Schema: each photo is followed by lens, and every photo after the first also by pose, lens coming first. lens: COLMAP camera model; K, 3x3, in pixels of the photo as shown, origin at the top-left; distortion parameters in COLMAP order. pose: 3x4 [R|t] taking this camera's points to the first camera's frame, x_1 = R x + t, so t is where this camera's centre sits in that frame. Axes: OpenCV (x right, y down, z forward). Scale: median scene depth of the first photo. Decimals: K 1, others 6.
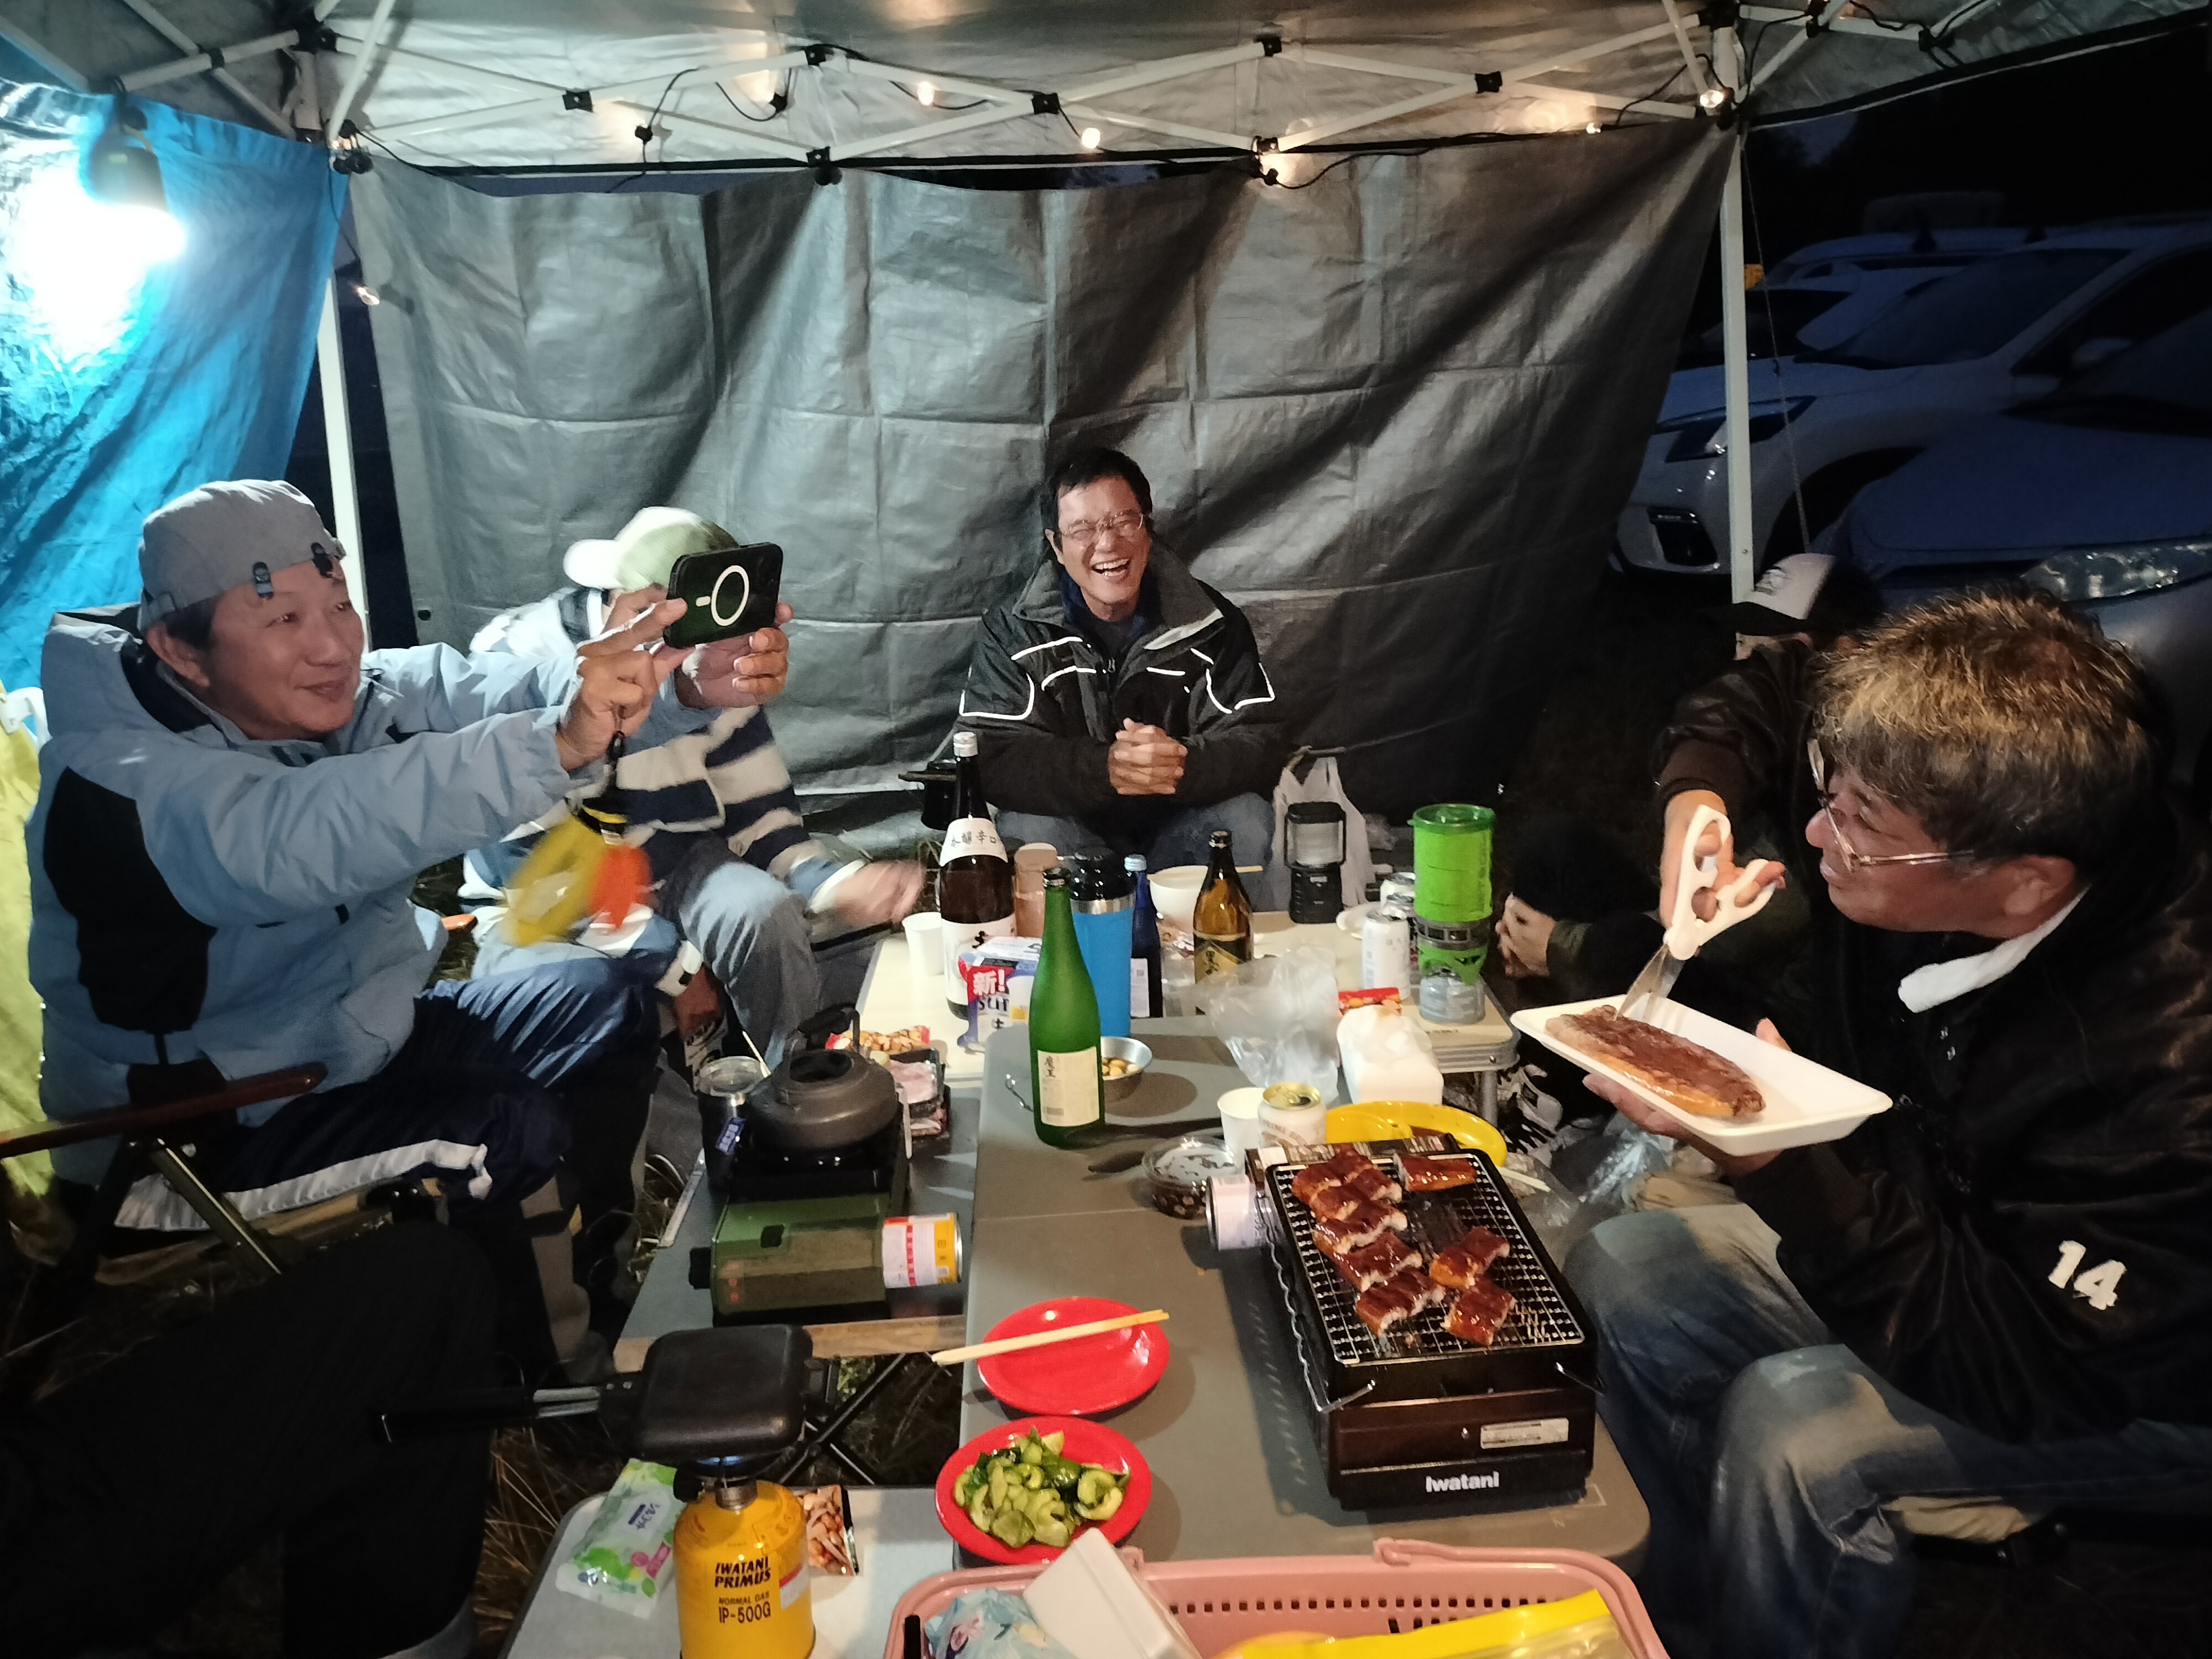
lens RADIAL K [[1847.1, 0, 1103.1], [0, 1847.1, 921.0], [0, 0, 1]] dist [0.141567, -0.223104]
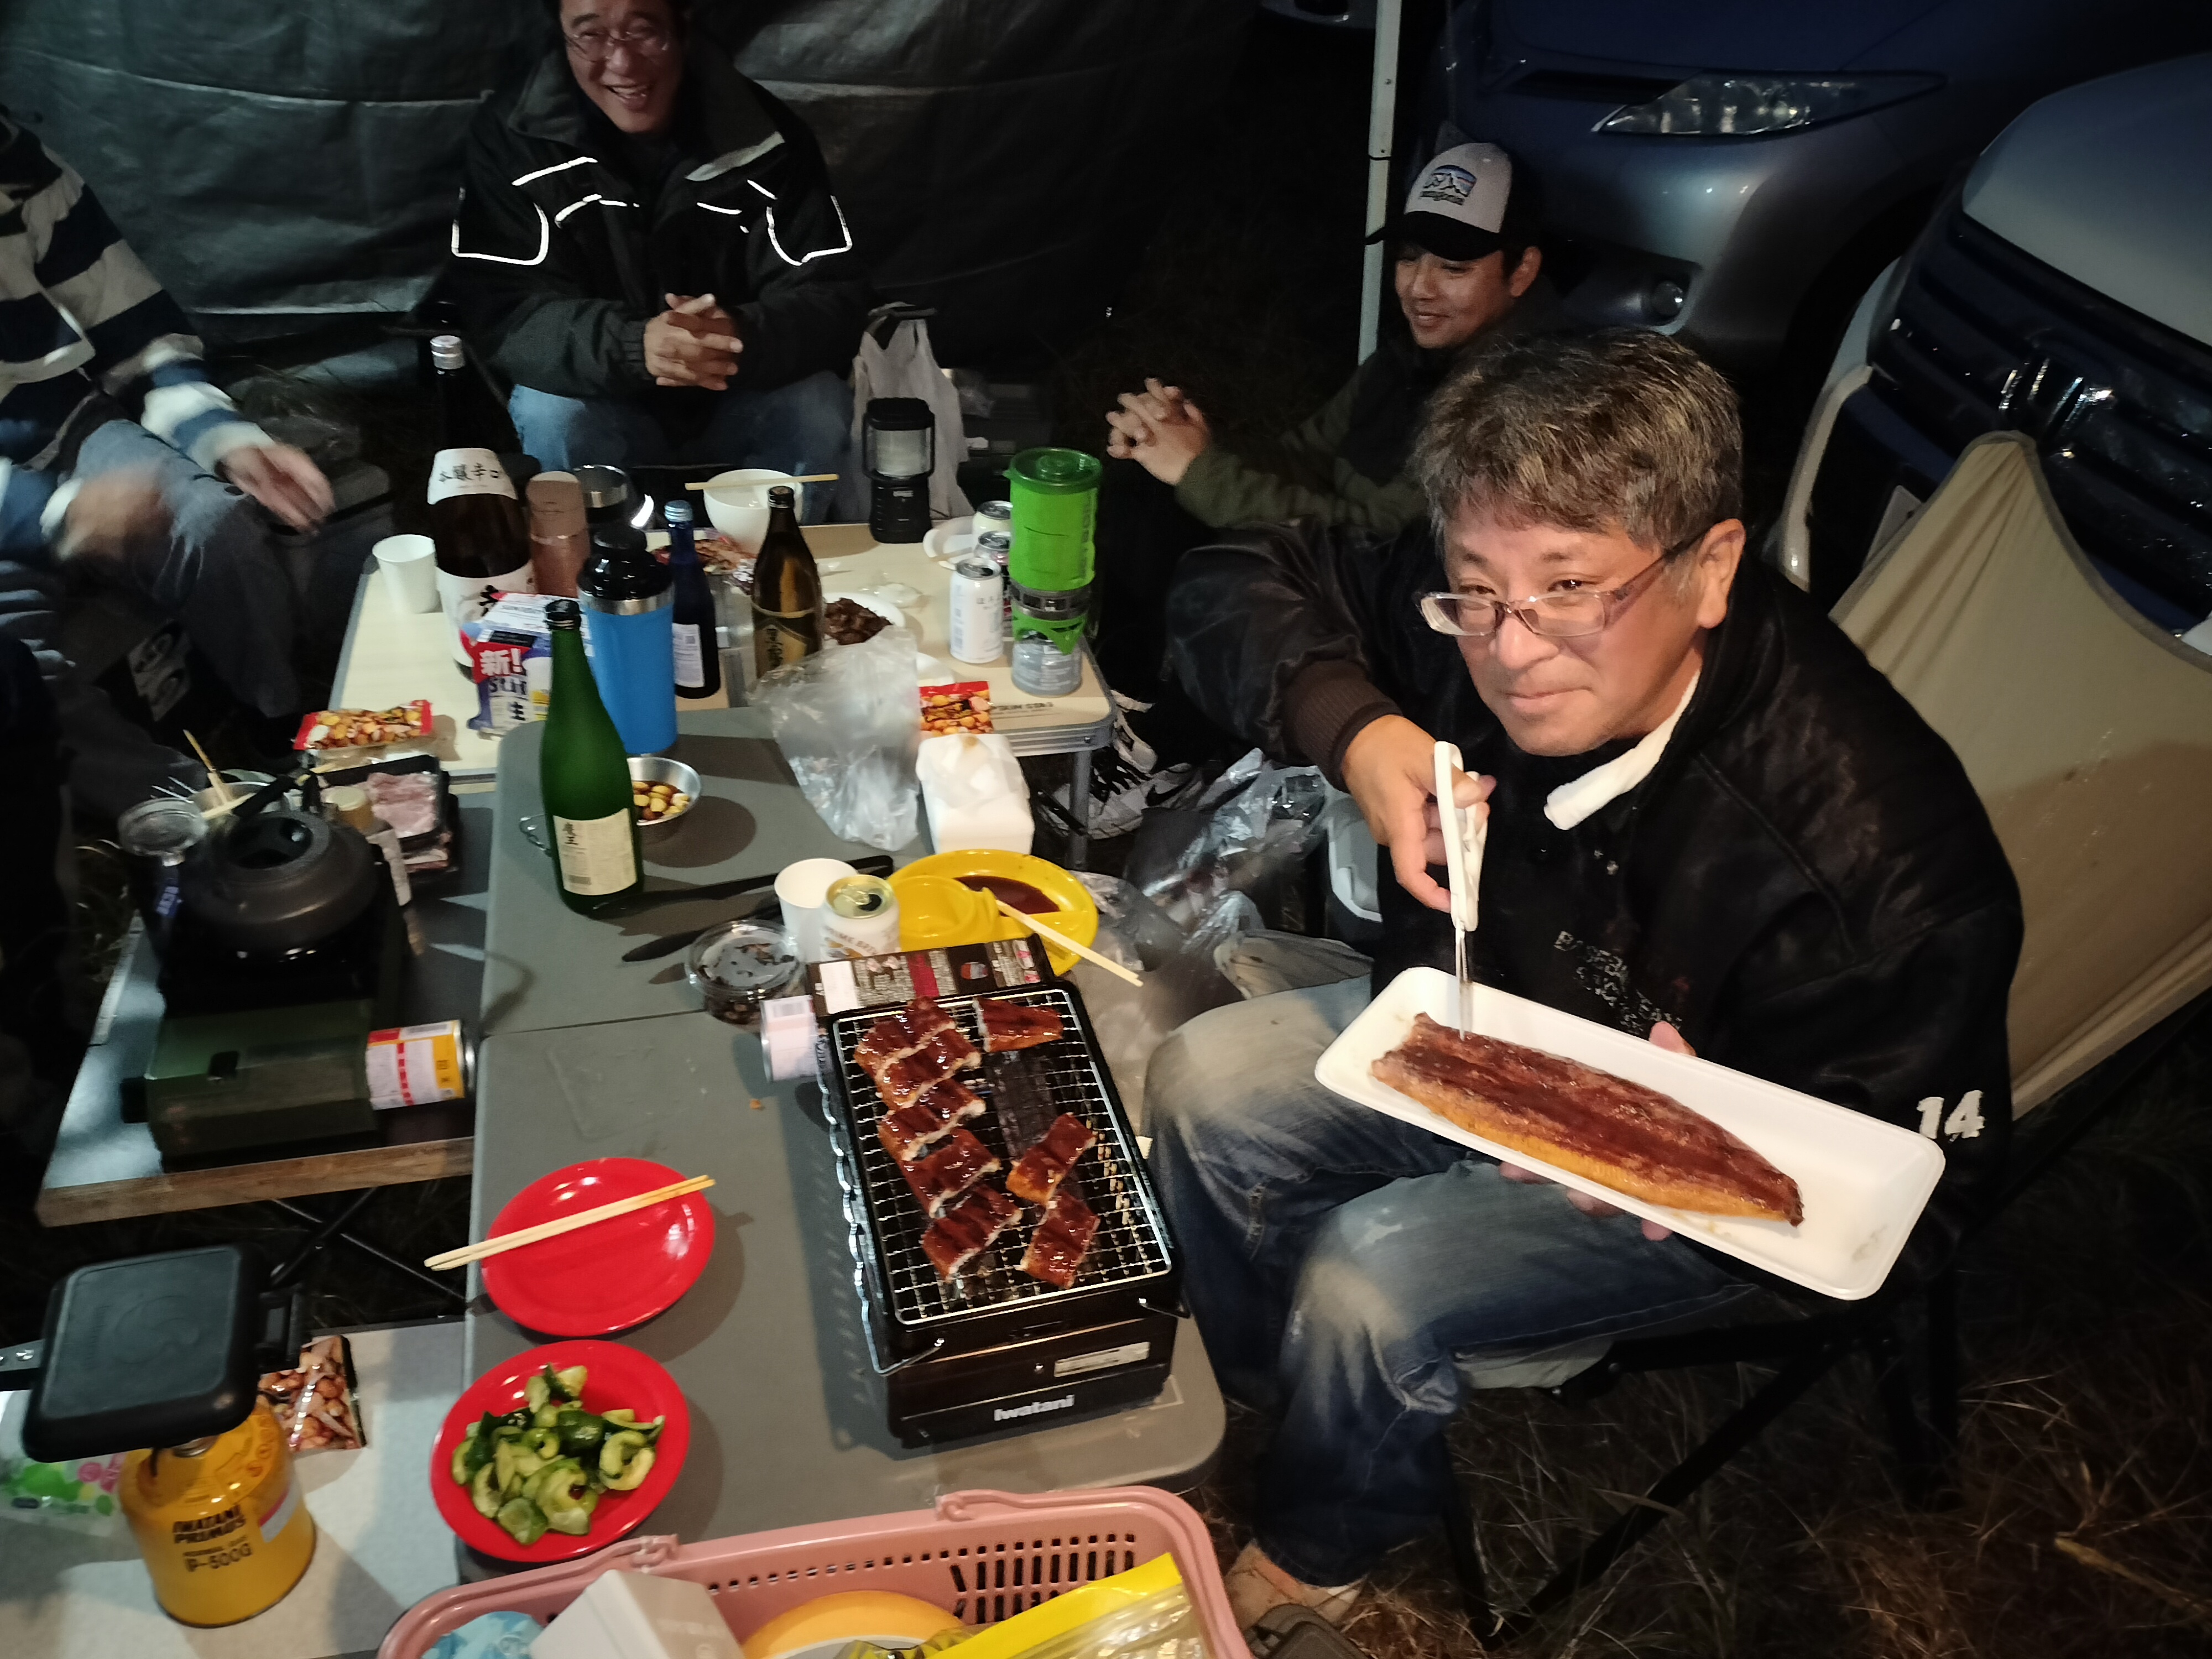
lens RADIAL K [[1726.7, 0, 1106.0], [0, 1726.7, 829.5], [0, 0, 1]] dist [0.055980, -0.076842]
pose [[0.976769, -0.032523, 0.211815, 0.039537], [-0.041351, 0.941236, 0.335208, -0.184825], [-0.210270, -0.336180, 0.918025, 0.220478]]
